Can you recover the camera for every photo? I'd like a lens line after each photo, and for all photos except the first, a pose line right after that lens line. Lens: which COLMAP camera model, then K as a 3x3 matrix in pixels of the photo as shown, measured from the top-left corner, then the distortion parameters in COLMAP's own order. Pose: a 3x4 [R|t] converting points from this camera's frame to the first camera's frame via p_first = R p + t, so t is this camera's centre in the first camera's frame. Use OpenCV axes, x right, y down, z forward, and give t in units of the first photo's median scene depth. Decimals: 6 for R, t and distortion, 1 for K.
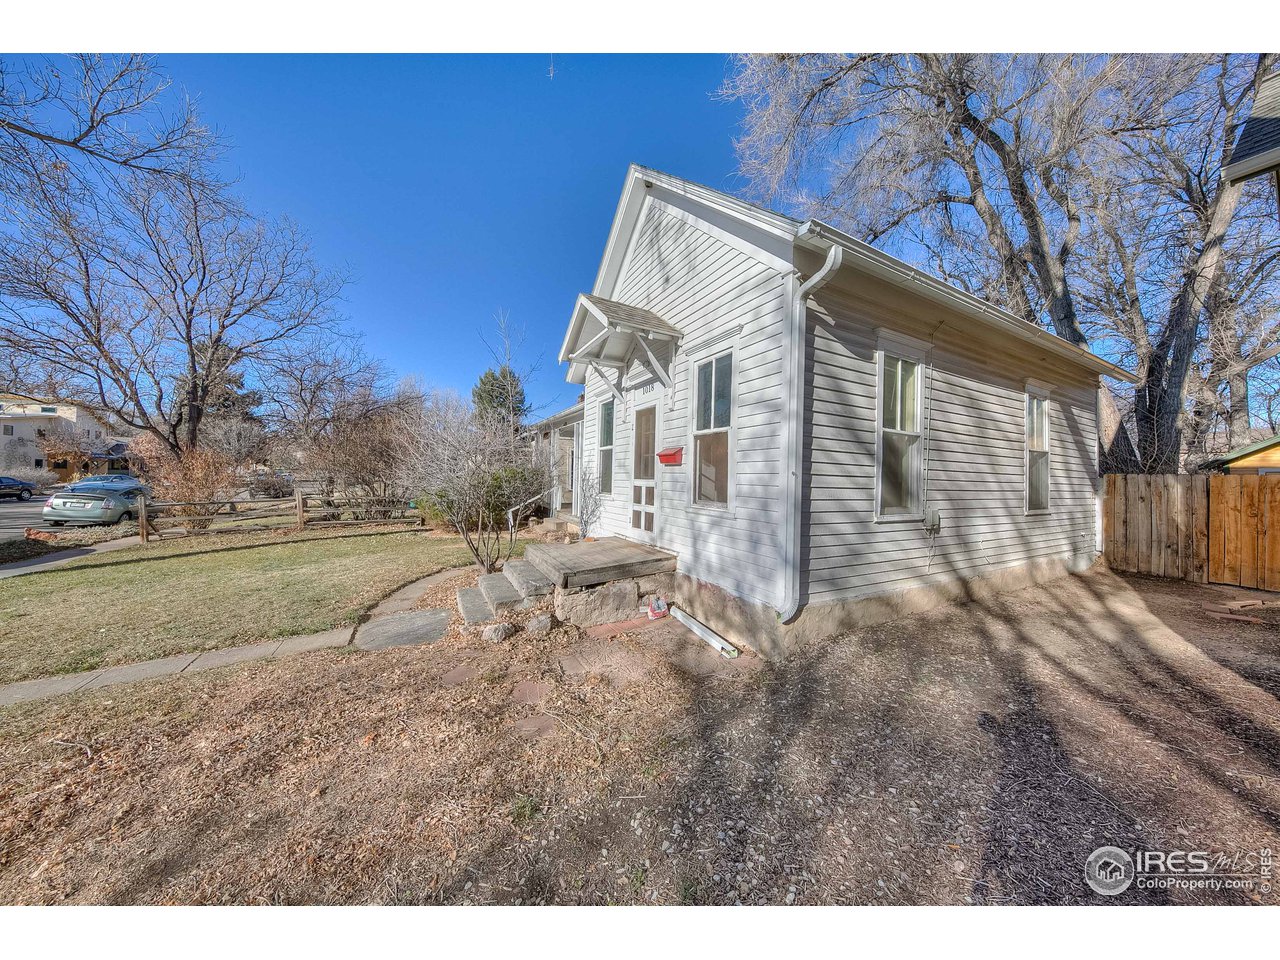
lens RADIAL K [[403.9, 0, 641.6], [0, 403.9, 475.8], [0, 0, 1]] dist [-0.006363, -0.000158]
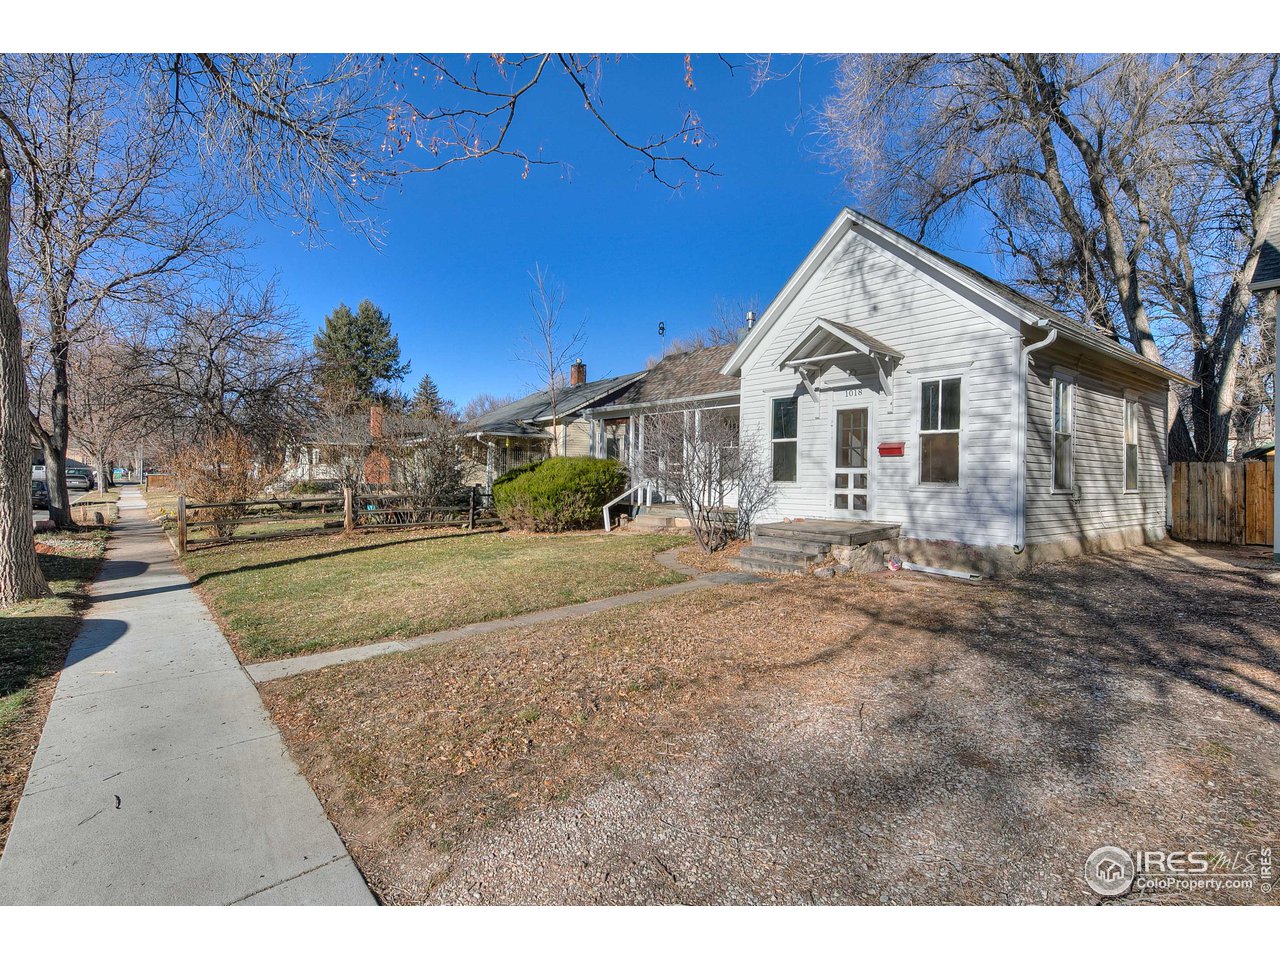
lens RADIAL K [[633.1, 0, 634.8], [0, 633.1, 471.0], [0, 0, 1]] dist [0.016966, 0.001252]
pose [[0.983635, -0.007914, 0.180001, -0.894541], [0.007746, 0.999969, 0.001638, 0.009874], [-0.180009, -0.000217, 0.983665, -0.691922]]
